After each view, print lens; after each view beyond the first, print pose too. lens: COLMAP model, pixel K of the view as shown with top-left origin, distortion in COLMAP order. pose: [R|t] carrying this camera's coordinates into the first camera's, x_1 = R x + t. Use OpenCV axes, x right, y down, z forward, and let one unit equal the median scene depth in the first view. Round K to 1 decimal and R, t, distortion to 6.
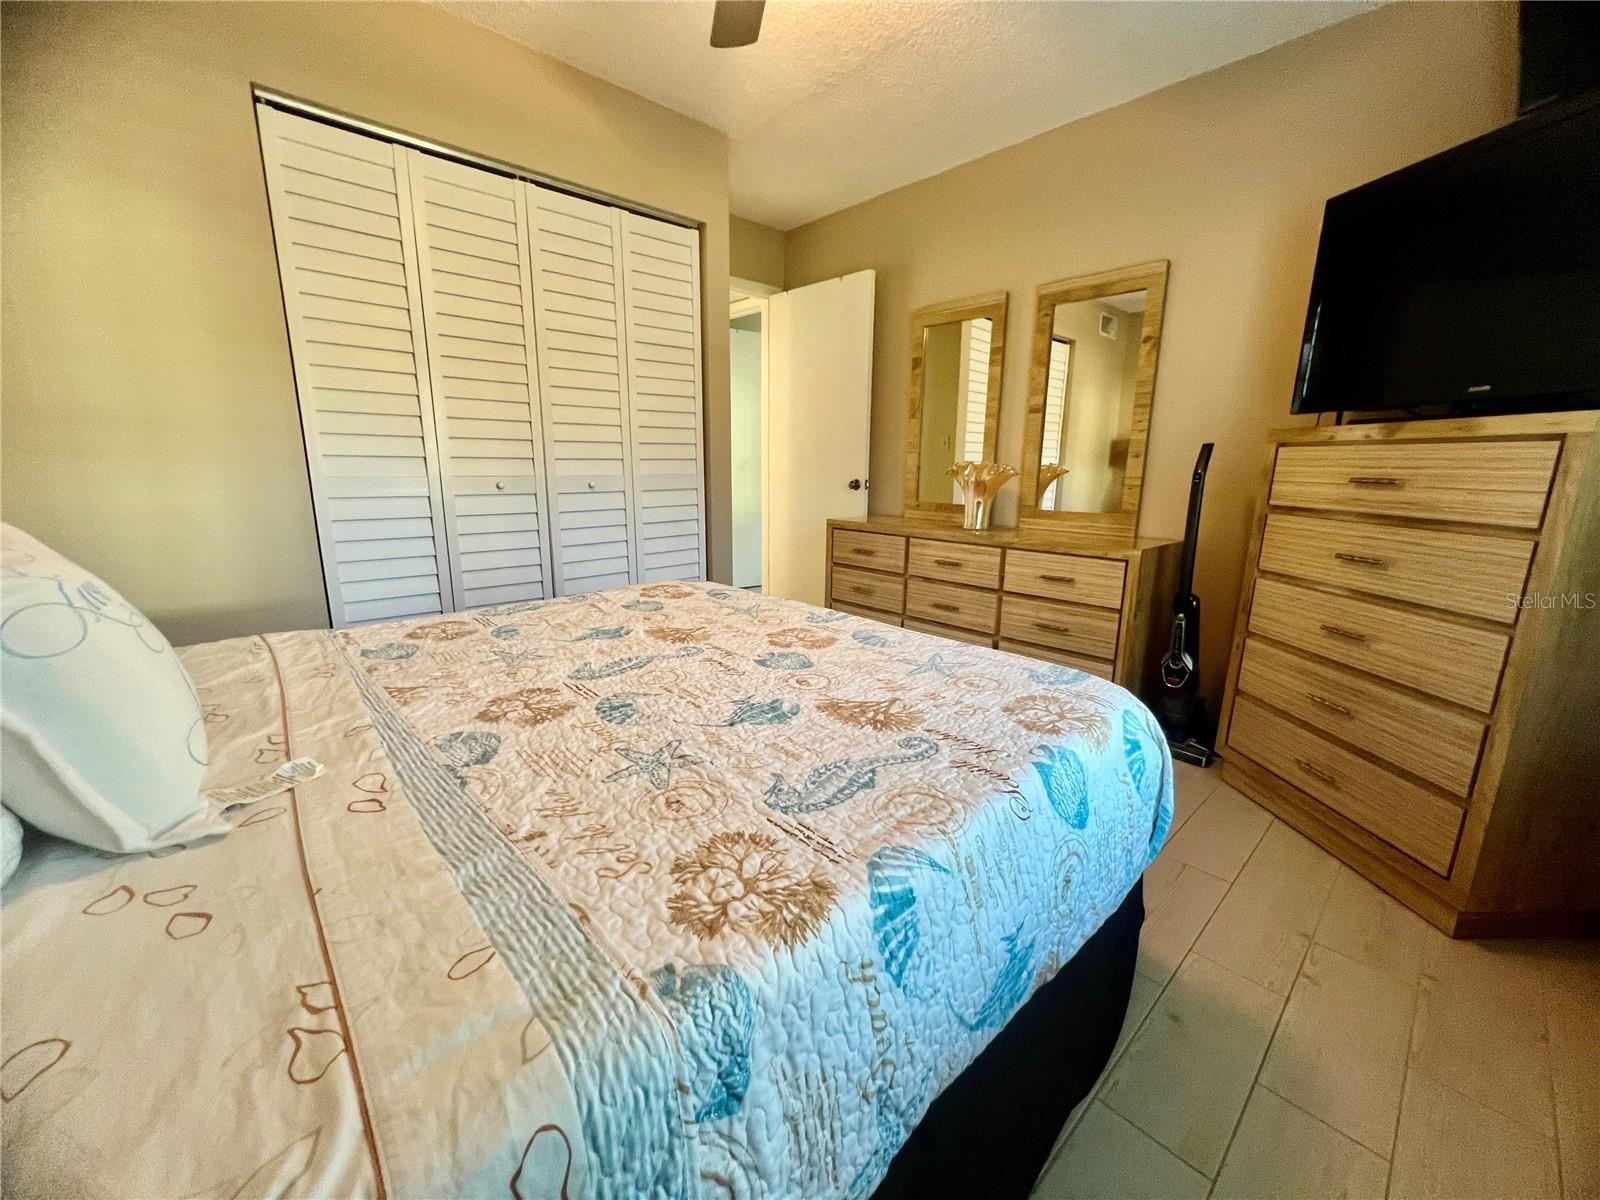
lens RADIAL K [[636.5, 0, 793.4], [0, 636.5, 596.6], [0, 0, 1]] dist [-0.002393, -0.000175]
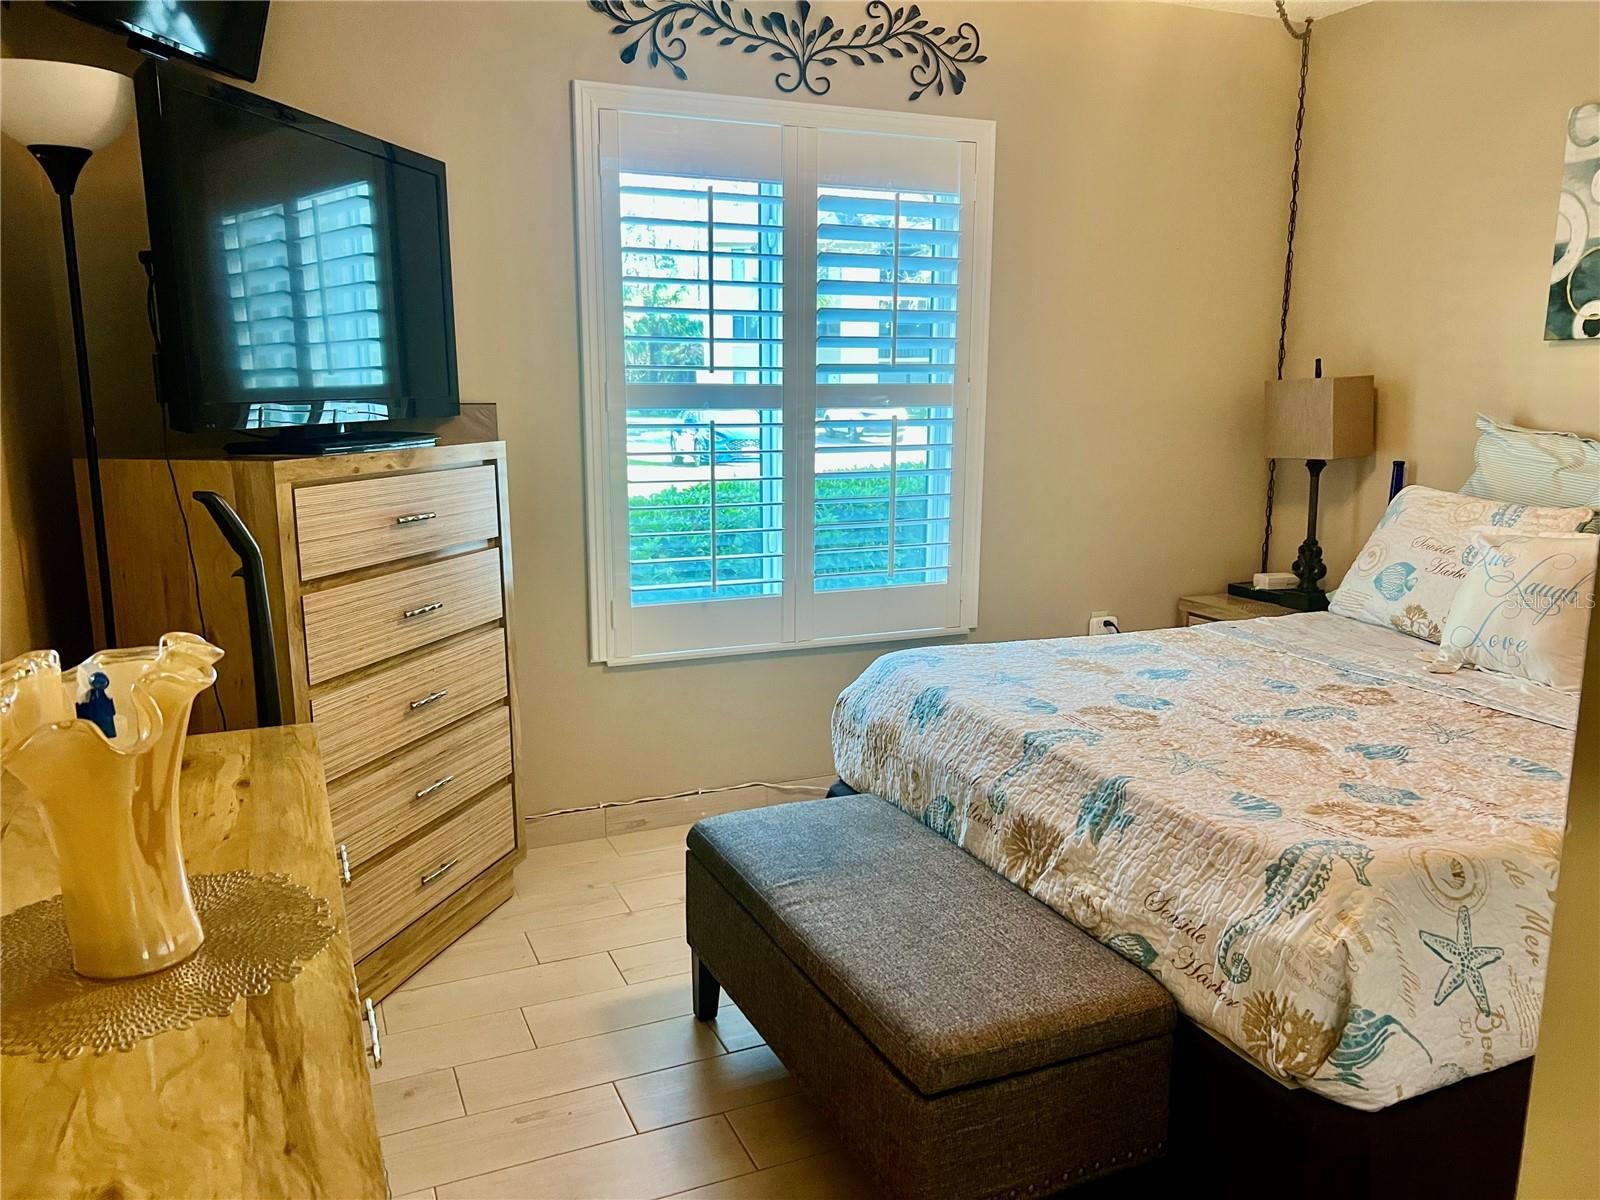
lens RADIAL K [[1203.6, 0, 808.9], [0, 1203.6, 597.7], [0, 0, 1]] dist [0.059111, -0.082439]
pose [[-0.946534, -0.069726, 0.314979, -0.099421], [0.055036, 0.927150, 0.370627, -0.746386], [-0.317875, 0.368146, -0.873742, 2.616208]]
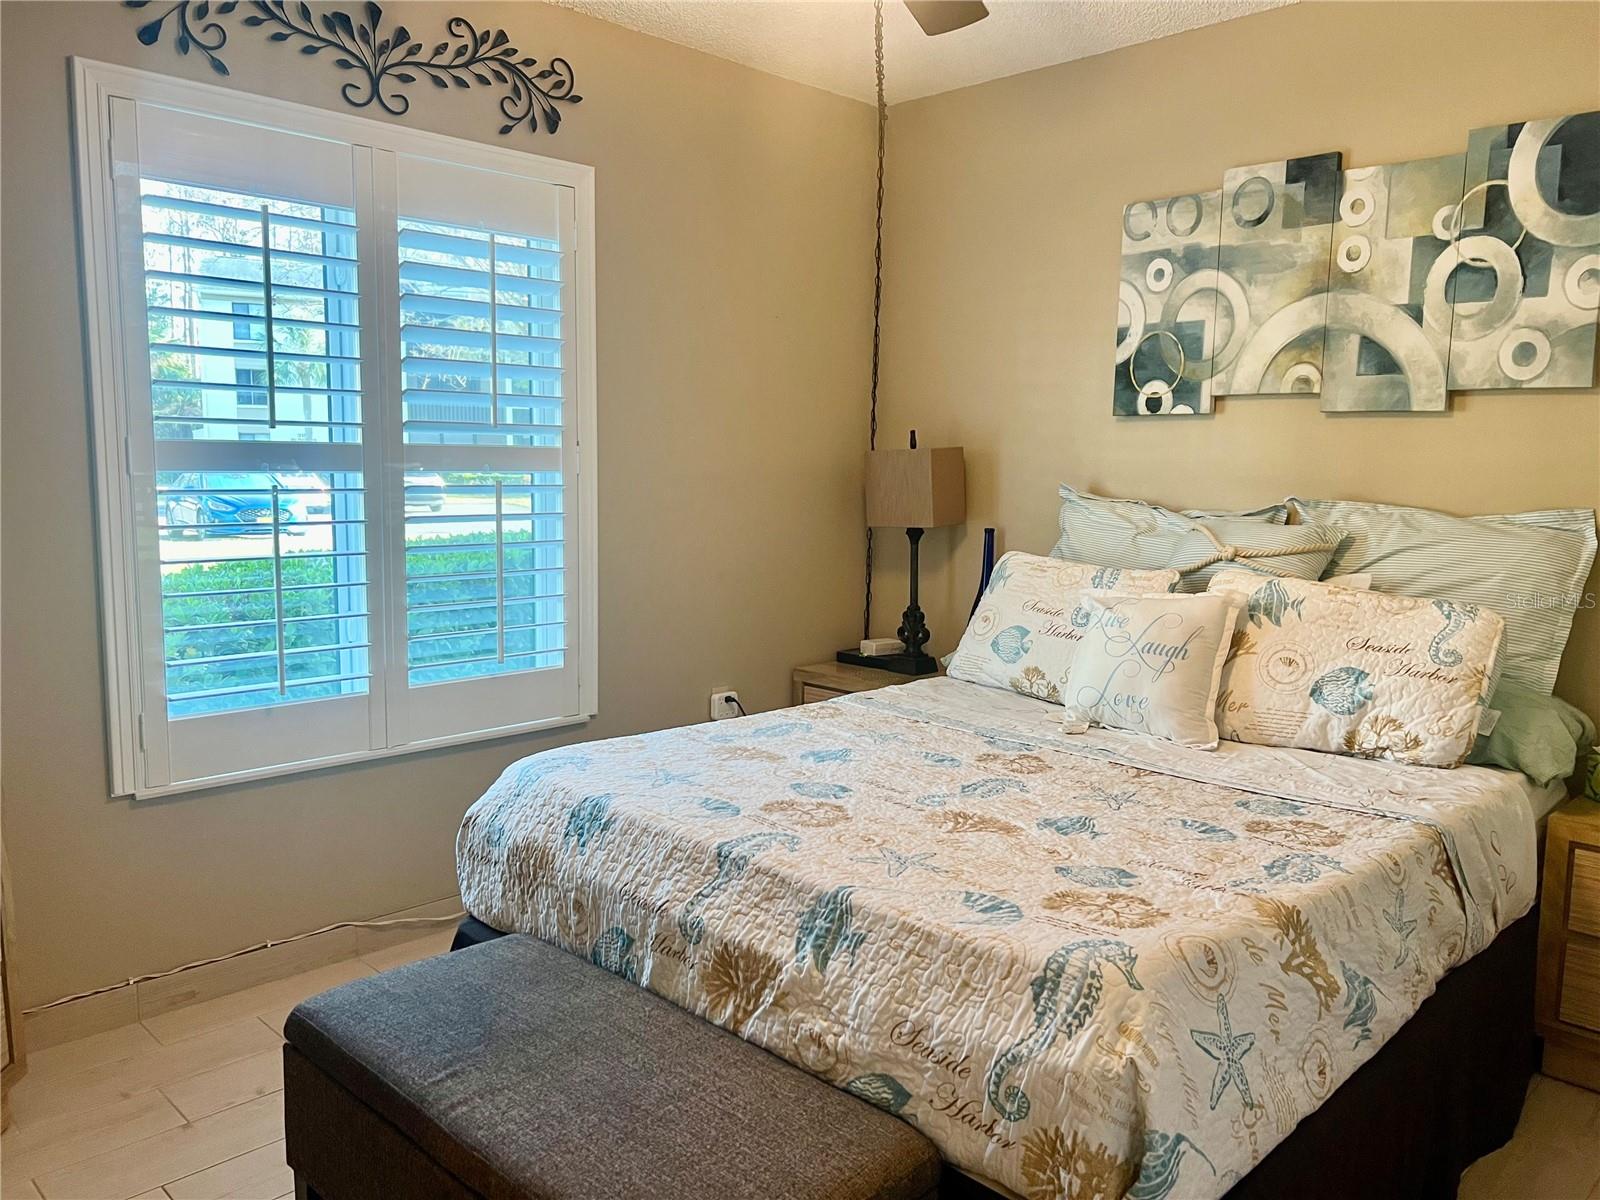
lens RADIAL K [[1203.6, 0, 808.9], [0, 1203.6, 597.7], [0, 0, 1]] dist [0.059111, -0.082439]
pose [[-0.998368, -0.020472, -0.053320, 0.096963], [-0.036583, 0.946133, 0.321706, -0.688343], [0.043862, 0.323132, -0.945337, 2.414708]]
